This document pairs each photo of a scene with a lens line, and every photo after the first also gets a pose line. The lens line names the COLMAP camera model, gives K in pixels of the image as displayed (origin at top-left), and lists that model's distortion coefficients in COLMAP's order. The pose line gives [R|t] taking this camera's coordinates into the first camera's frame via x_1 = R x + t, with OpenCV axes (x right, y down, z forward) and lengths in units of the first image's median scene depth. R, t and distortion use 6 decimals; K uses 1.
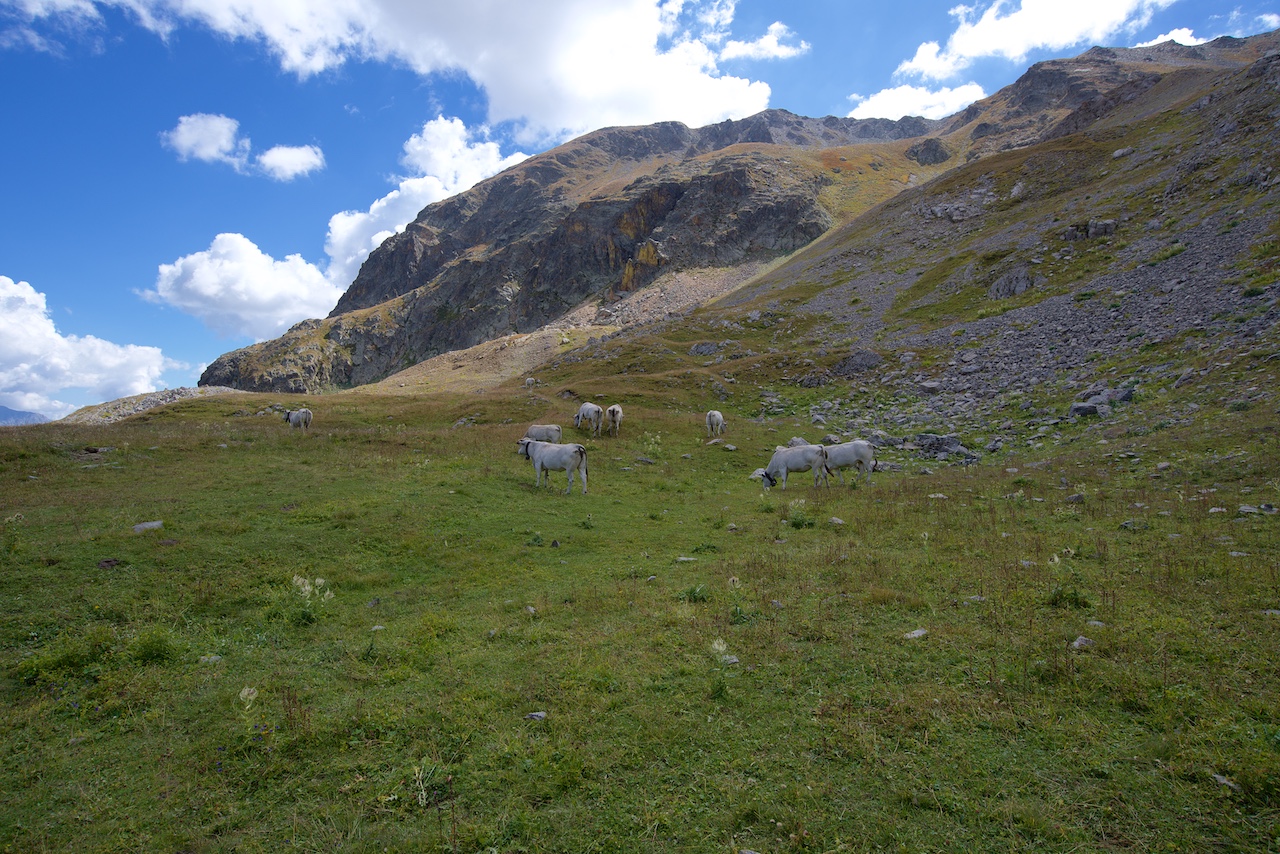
lens RADIAL K [[659.3, 0, 642.5], [0, 659.3, 426.7], [0, 0, 1]] dist [-0.059399, 0.017807]
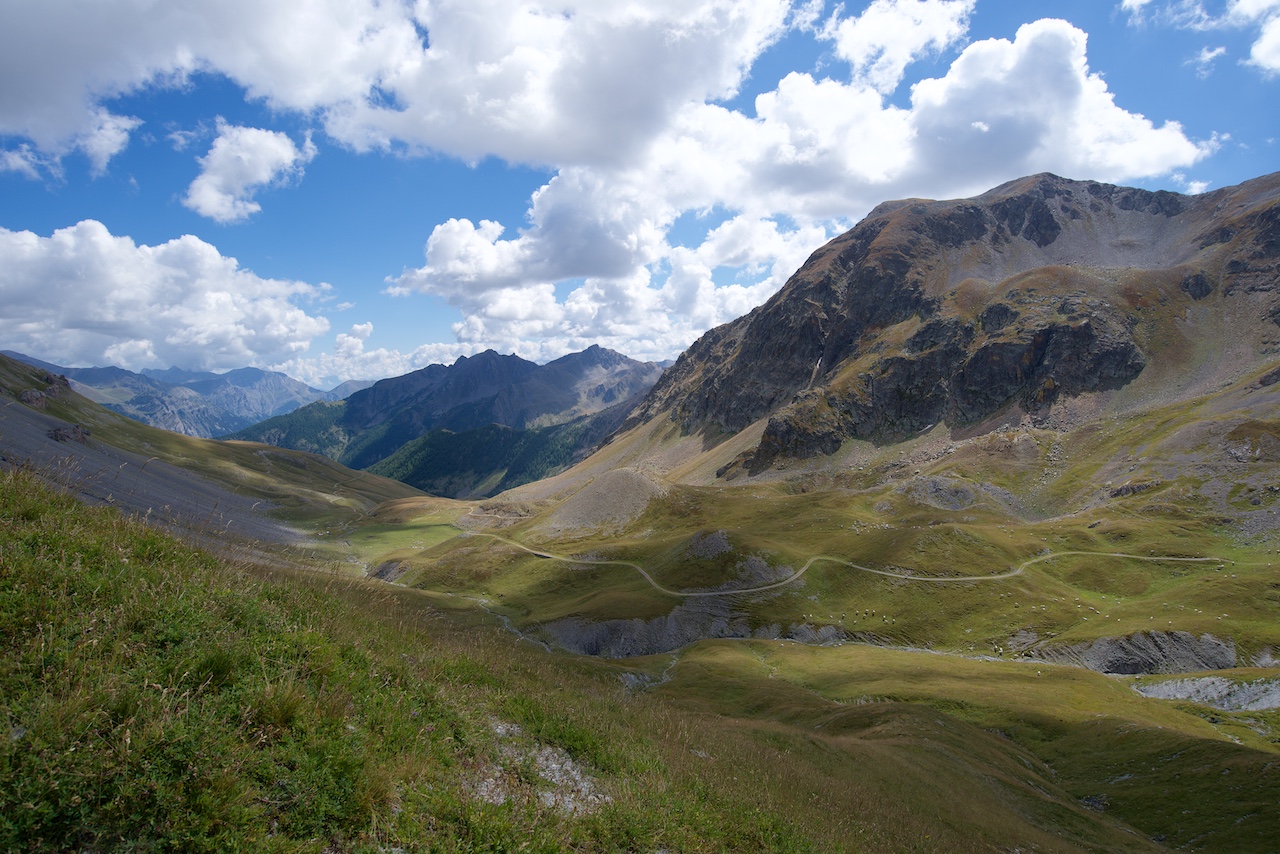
lens RADIAL K [[659.3, 0, 640.7], [0, 659.3, 421.0], [0, 0, 1]] dist [-0.059399, 0.017807]
pose [[0.972316, -0.020060, -0.232806, -0.598750], [0.041971, 0.995098, 0.089550, -0.296039], [0.229868, -0.096842, 0.968392, -0.985151]]
